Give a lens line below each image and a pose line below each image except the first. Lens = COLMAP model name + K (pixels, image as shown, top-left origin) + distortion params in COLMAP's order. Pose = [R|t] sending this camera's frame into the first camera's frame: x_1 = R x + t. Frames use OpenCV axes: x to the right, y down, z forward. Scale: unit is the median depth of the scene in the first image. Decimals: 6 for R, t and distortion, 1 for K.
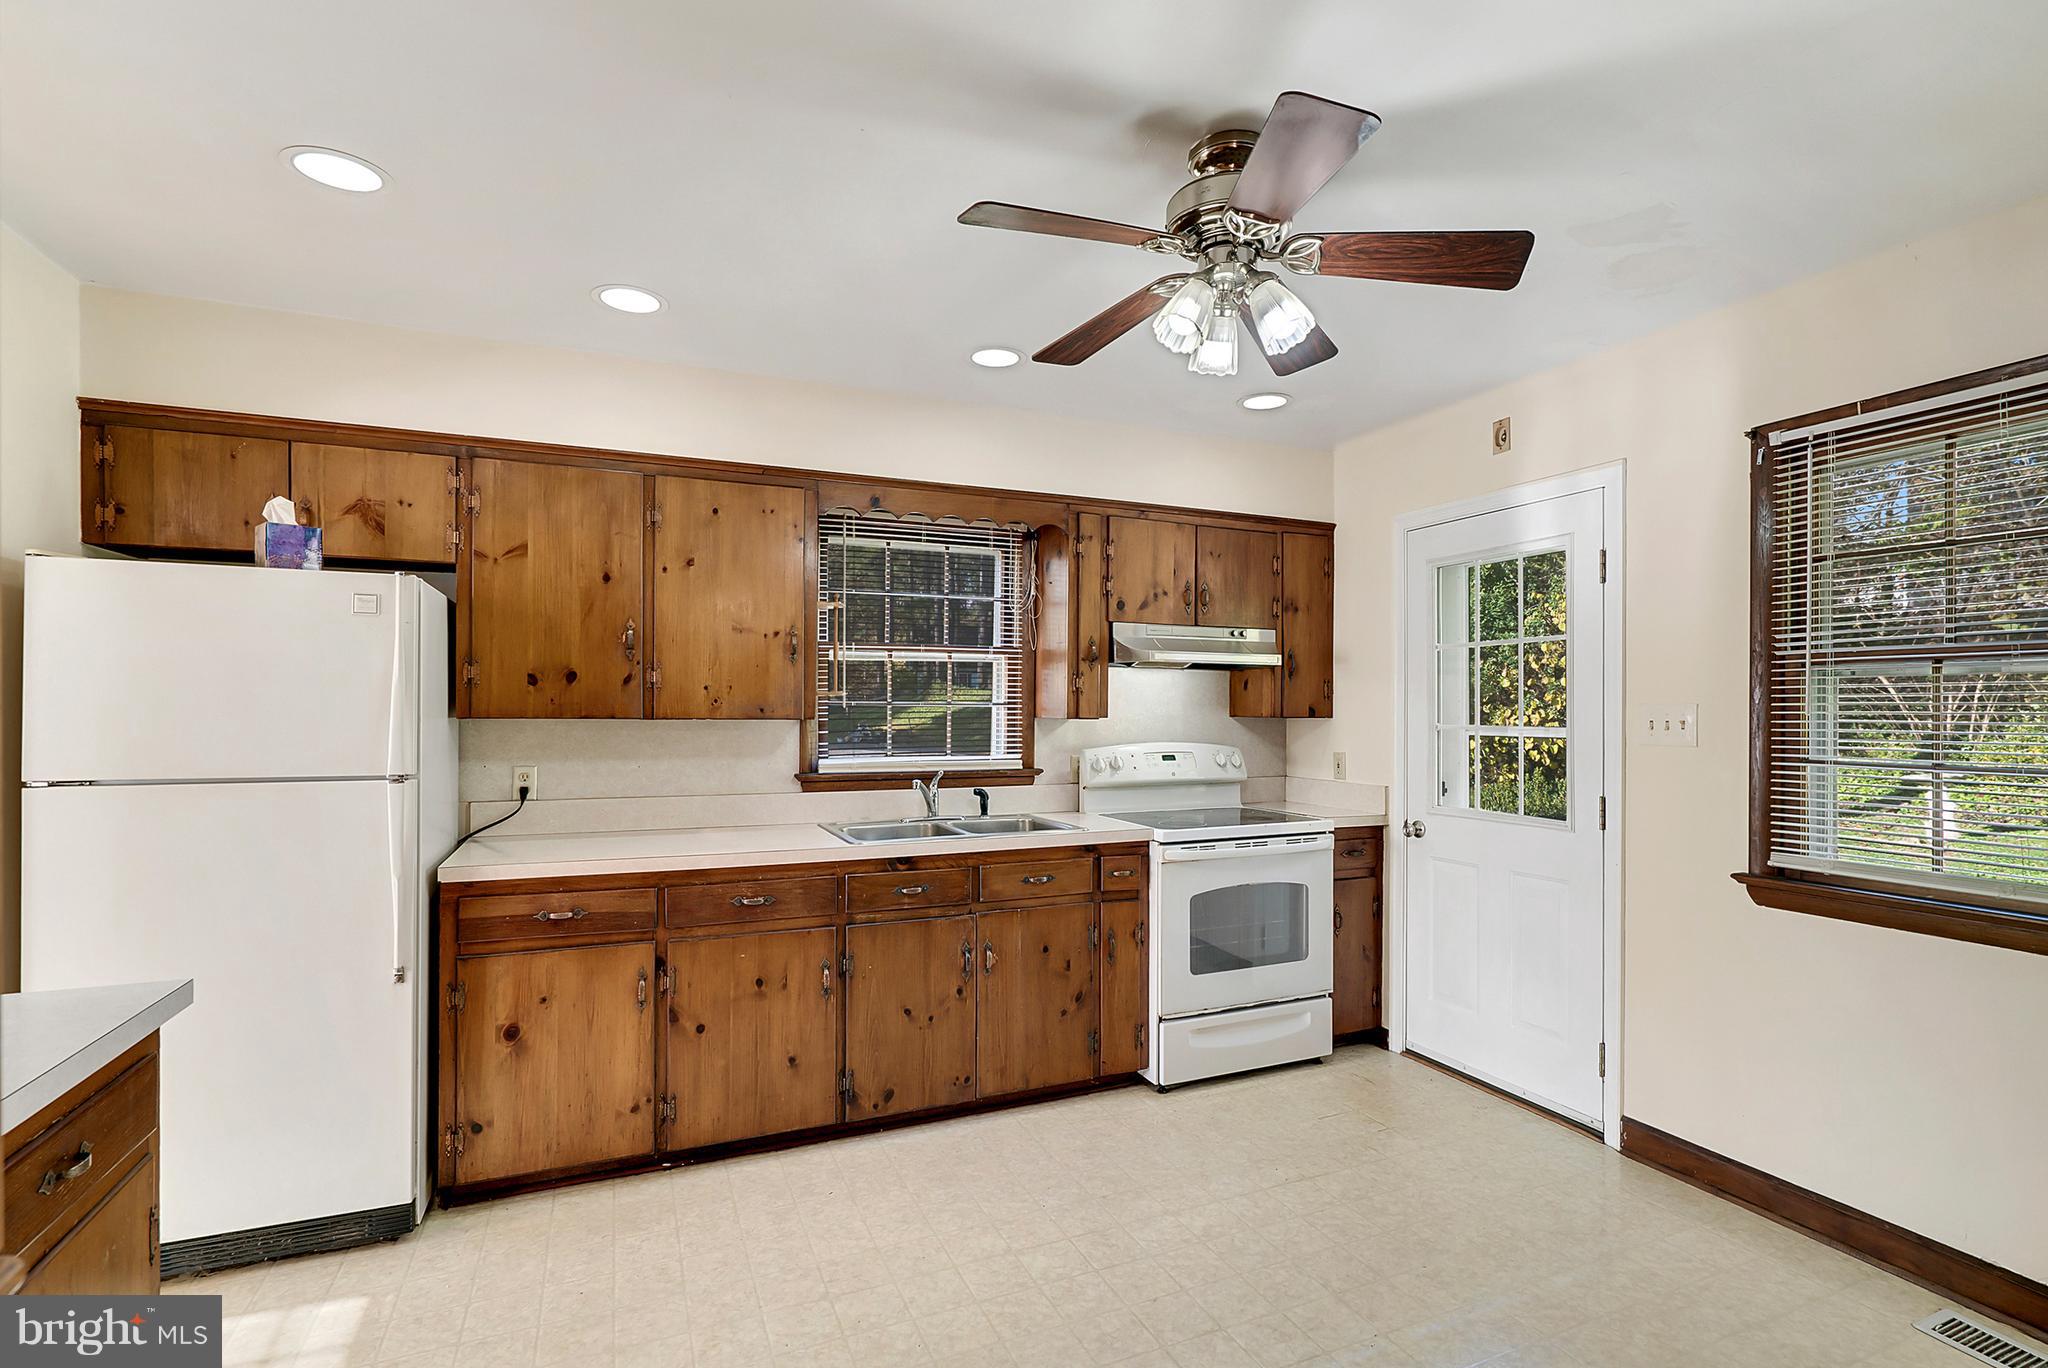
lens RADIAL K [[975.0, 0, 1022.9], [0, 975.0, 707.3], [0, 0, 1]] dist [-0.002194, 0.000164]
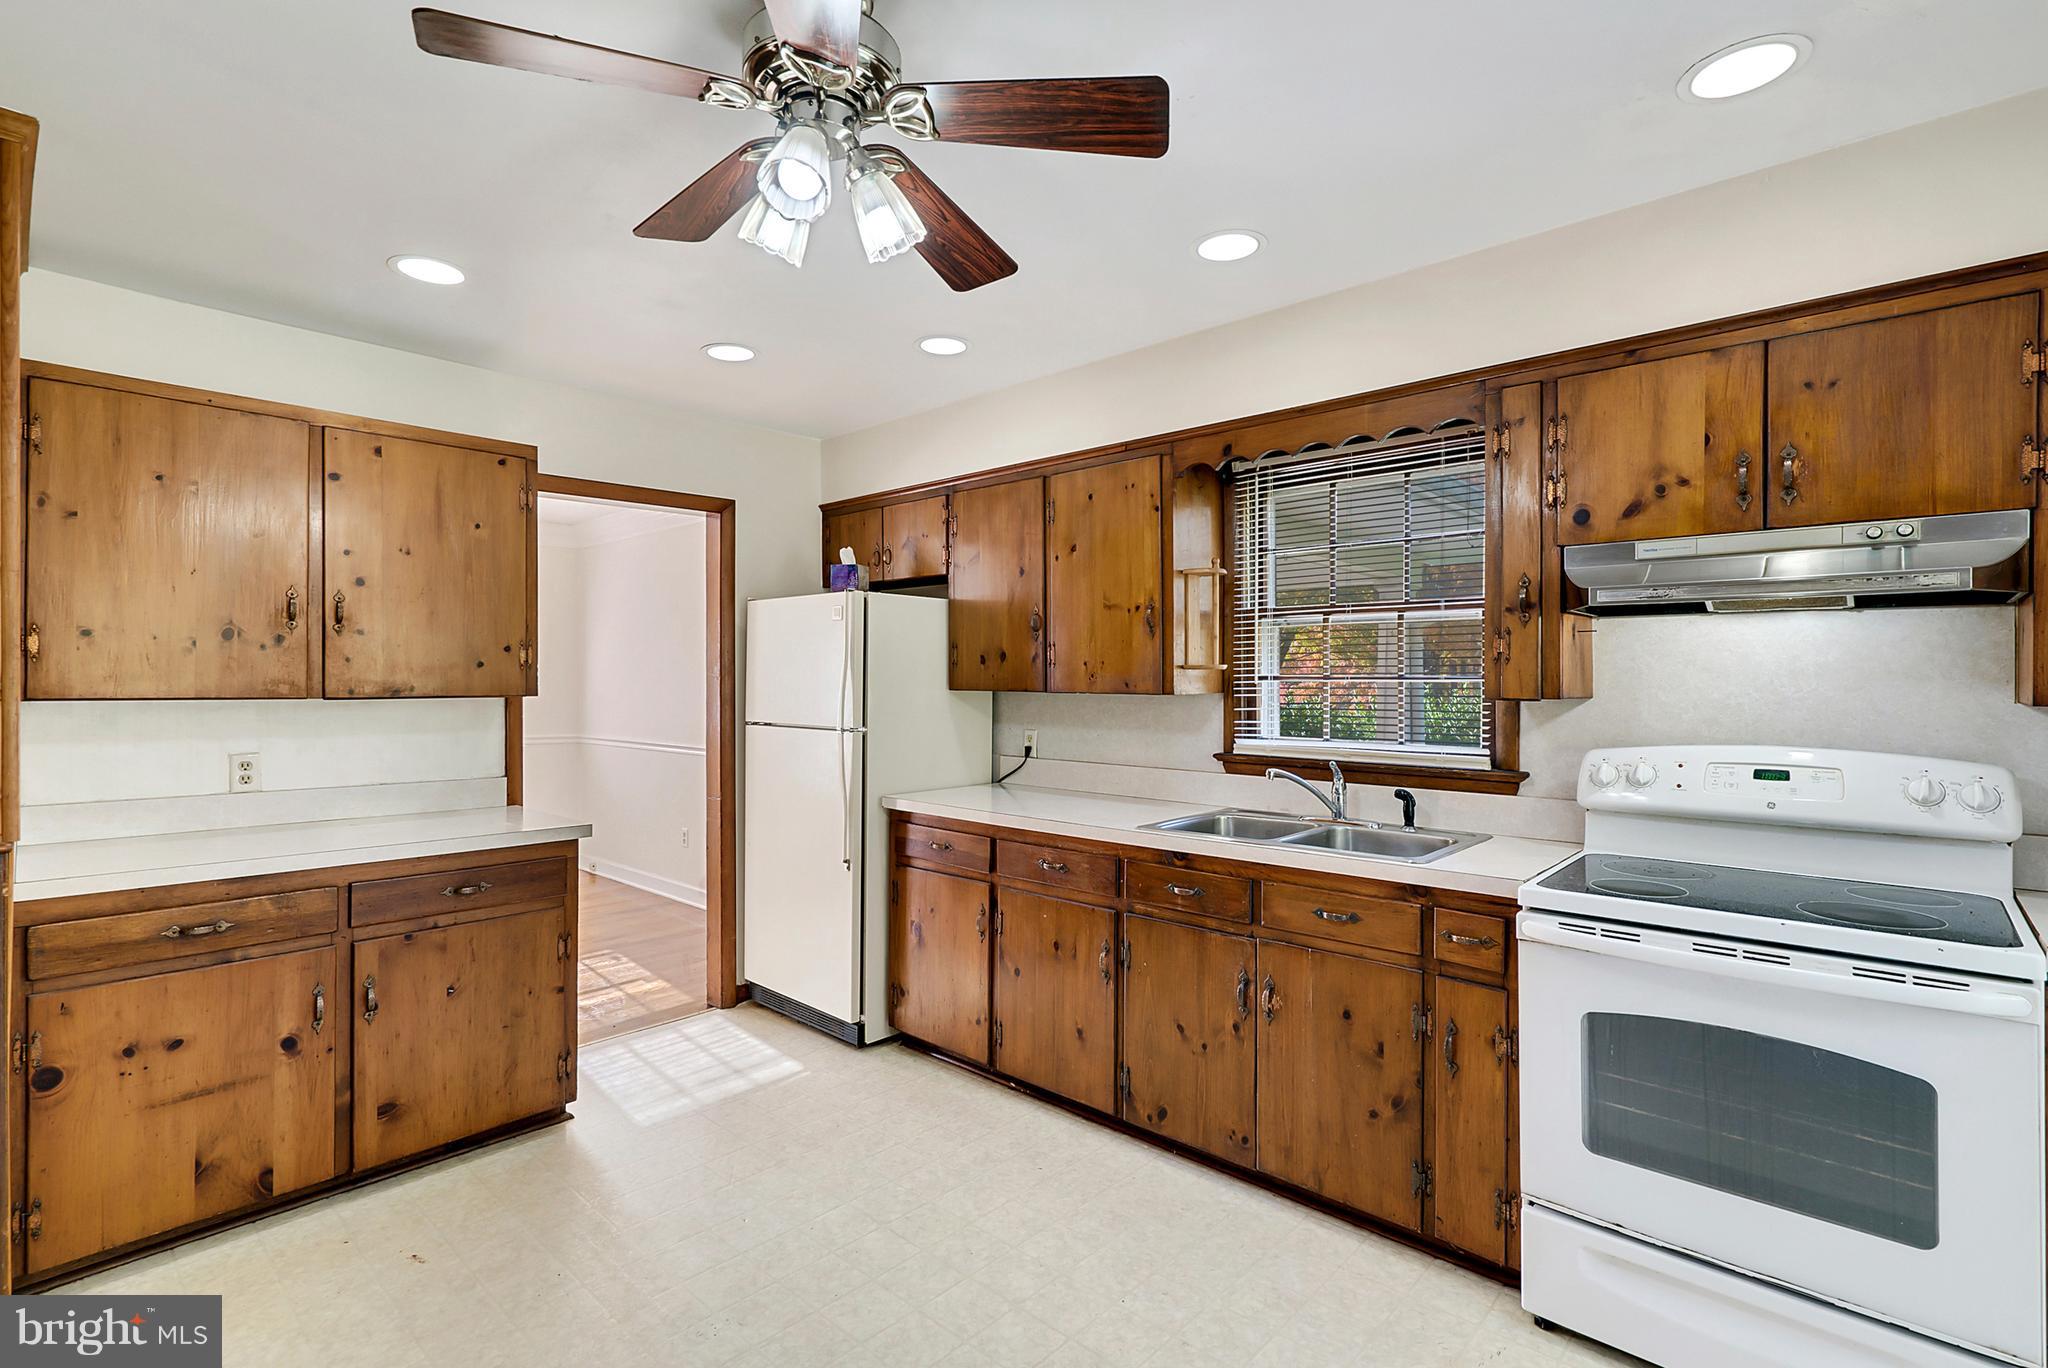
lens RADIAL K [[967.4, 0, 1029.5], [0, 967.4, 677.2], [0, 0, 1]] dist [-0.001610, 0.000776]
pose [[0.398788, -0.002883, -0.917039, 0.610475], [0.000317, 0.999995, -0.003006, -0.001946], [0.917043, 0.000908, 0.398787, 0.510940]]
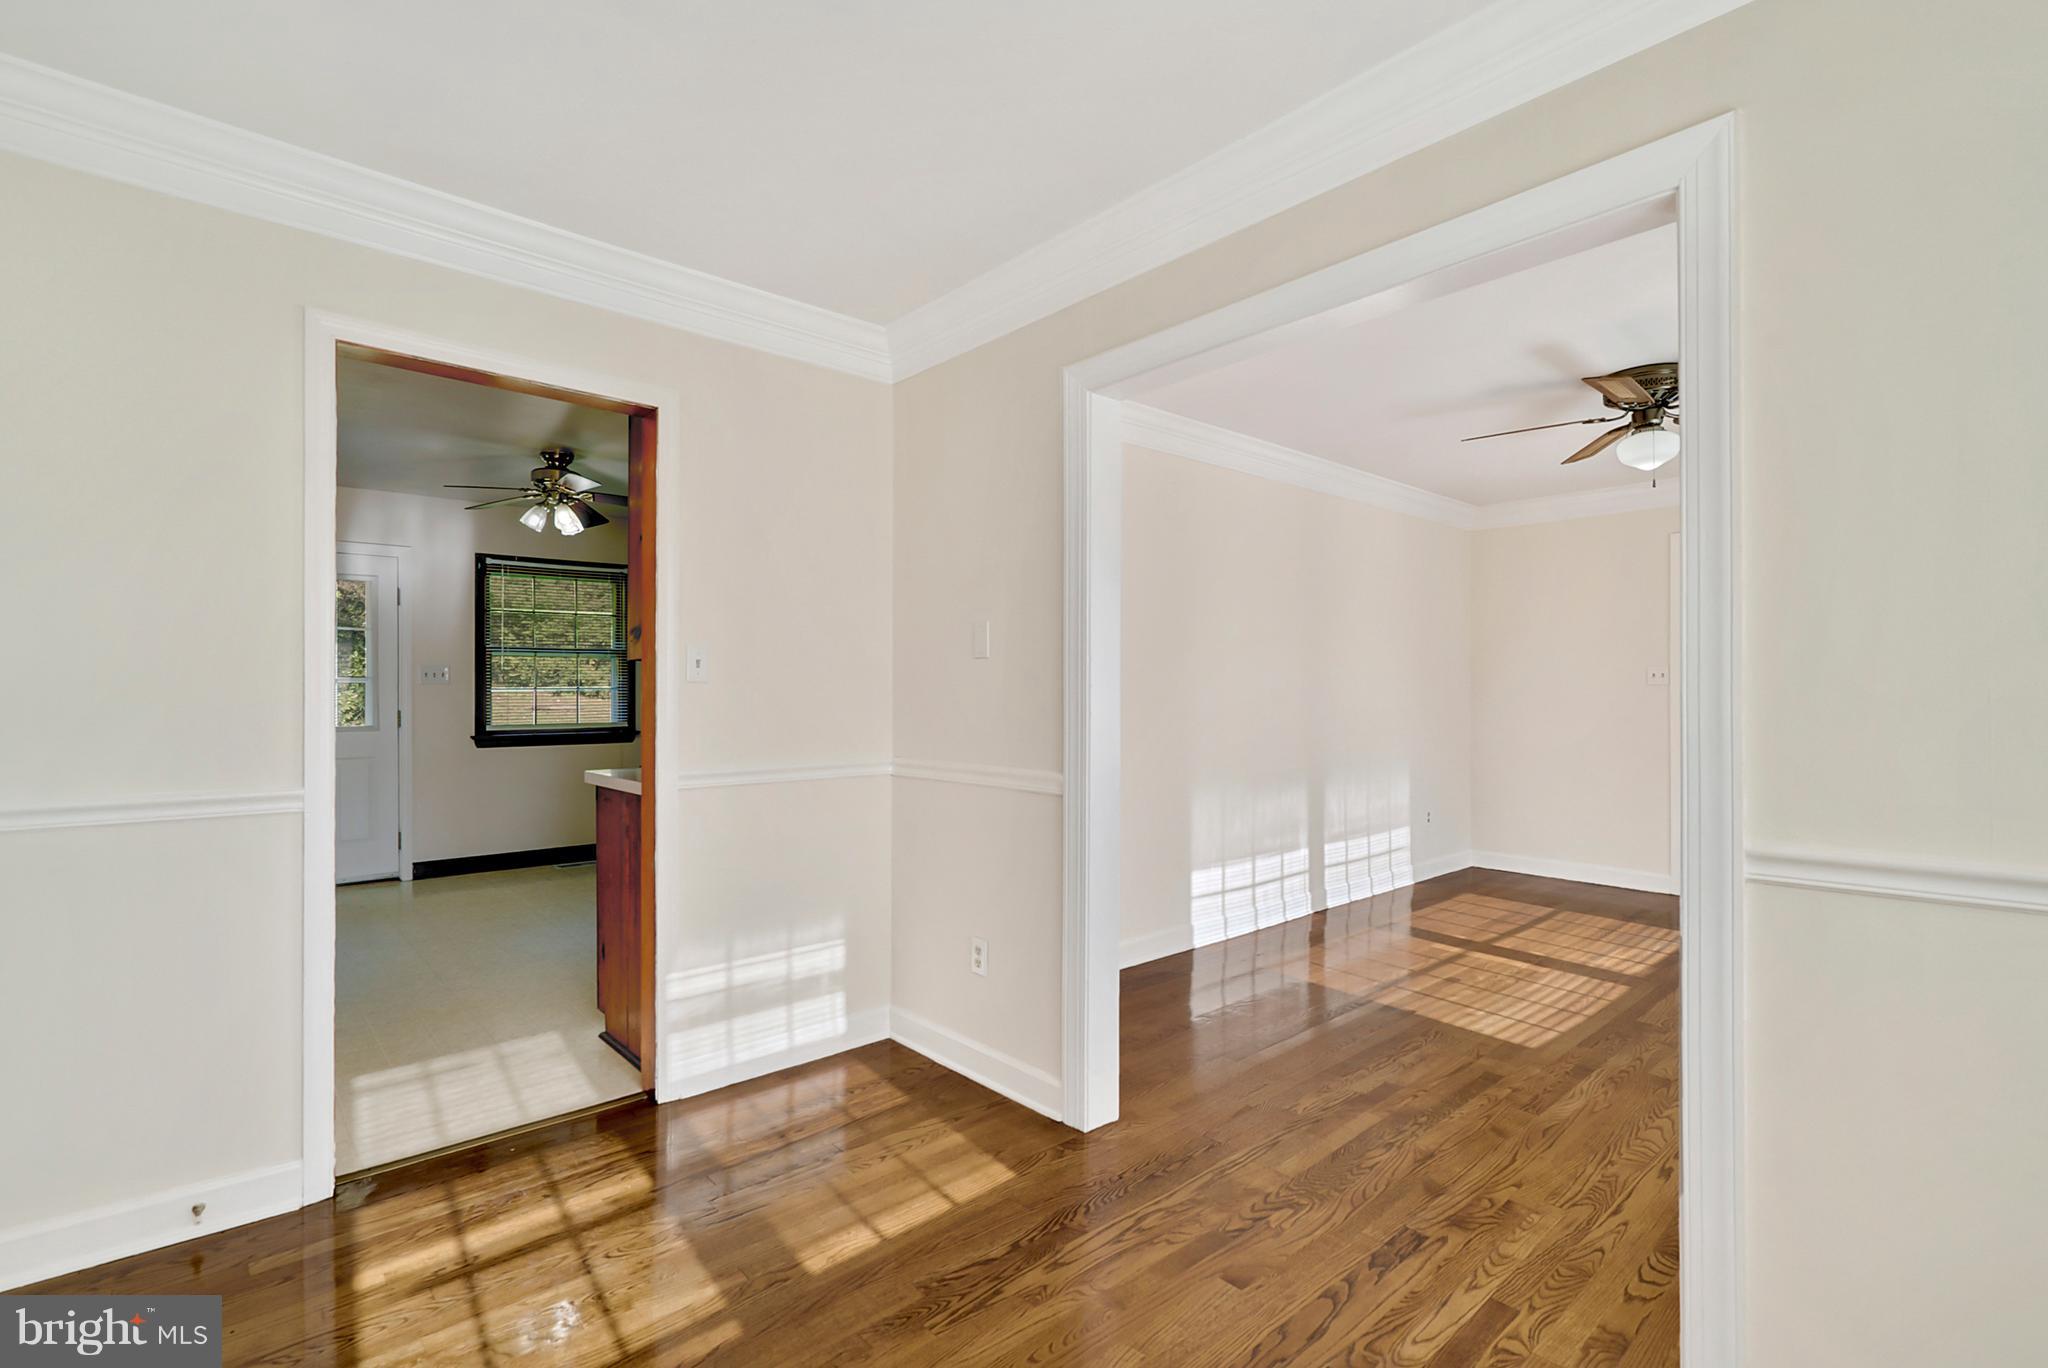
lens RADIAL K [[936.9, 0, 1031.1], [0, 936.9, 675.4], [0, 0, 1]] dist [-0.003176, -0.000045]
pose [[-0.325913, 0.004536, 0.945389, -1.581322], [-0.004012, 0.999973, -0.006181, 0.022456], [-0.945391, -0.005807, -0.325886, 0.370697]]
